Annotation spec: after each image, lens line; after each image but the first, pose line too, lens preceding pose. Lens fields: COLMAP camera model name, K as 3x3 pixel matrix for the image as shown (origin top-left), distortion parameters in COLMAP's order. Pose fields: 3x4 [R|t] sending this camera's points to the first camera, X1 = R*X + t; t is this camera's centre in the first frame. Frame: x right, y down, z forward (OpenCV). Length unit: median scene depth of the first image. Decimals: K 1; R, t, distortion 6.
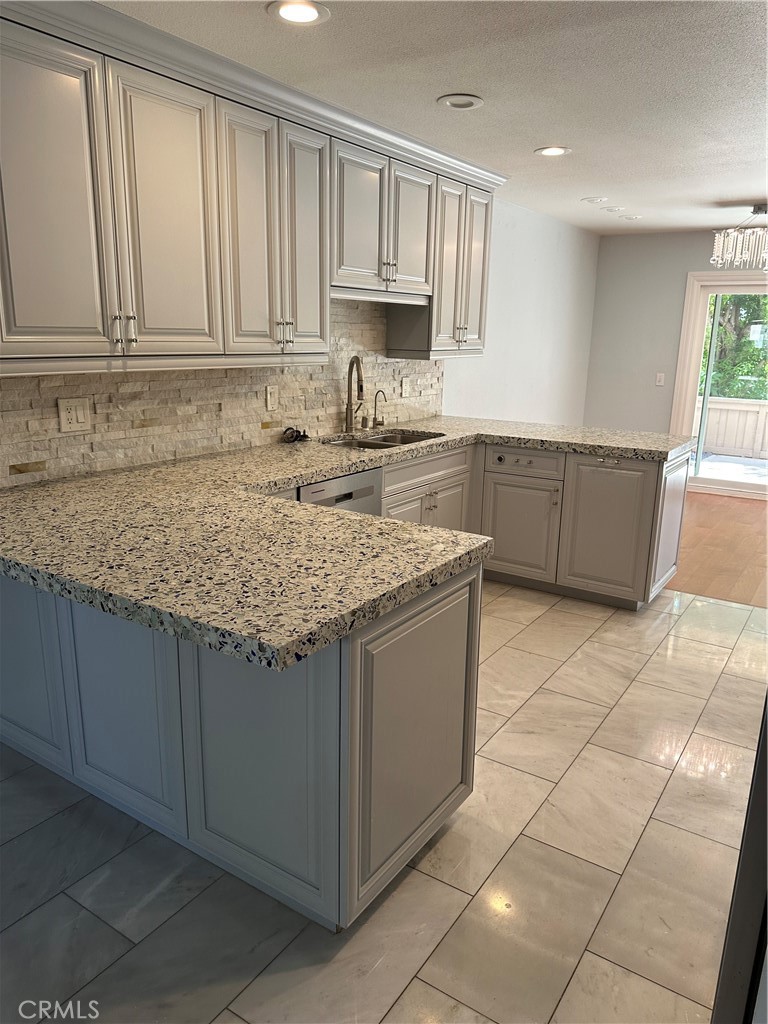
lens RADIAL K [[726.9, 0, 384.0], [0, 726.9, 512.0], [0, 0, 1]] dist [0.031153, -0.044206]
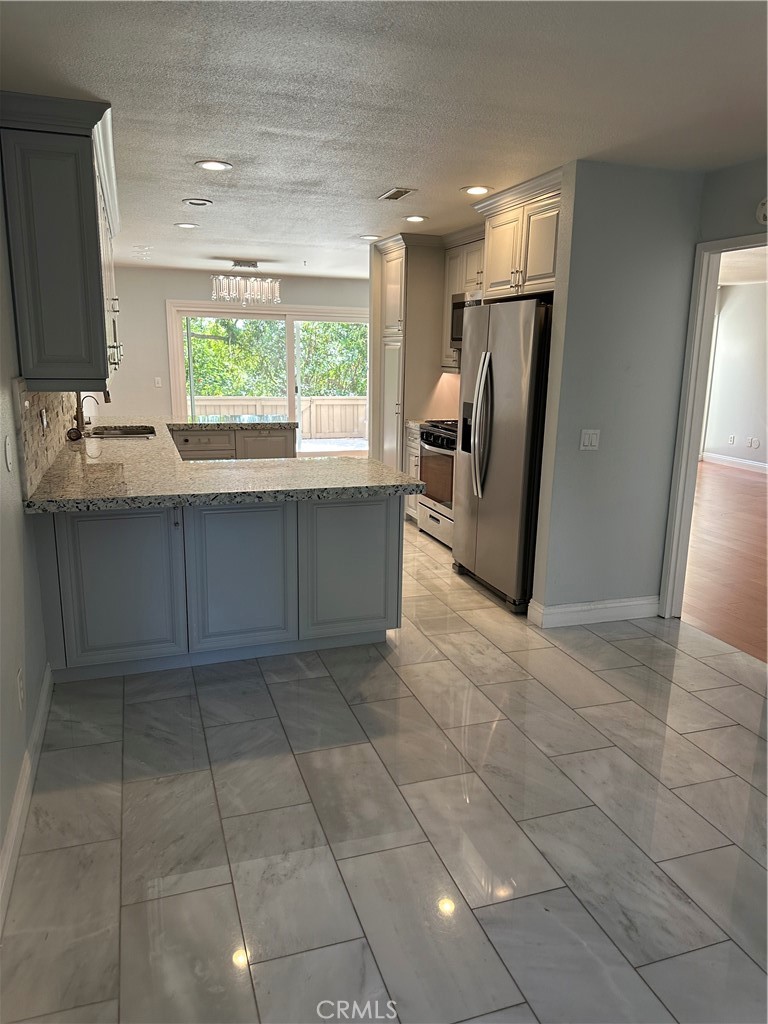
lens RADIAL K [[726.9, 0, 384.0], [0, 726.9, 512.0], [0, 0, 1]] dist [0.031153, -0.044206]
pose [[0.610550, -0.181653, 0.770864, -0.769954], [0.185415, 0.979075, 0.083863, 0.014716], [-0.769967, 0.091727, 0.631456, -0.170667]]
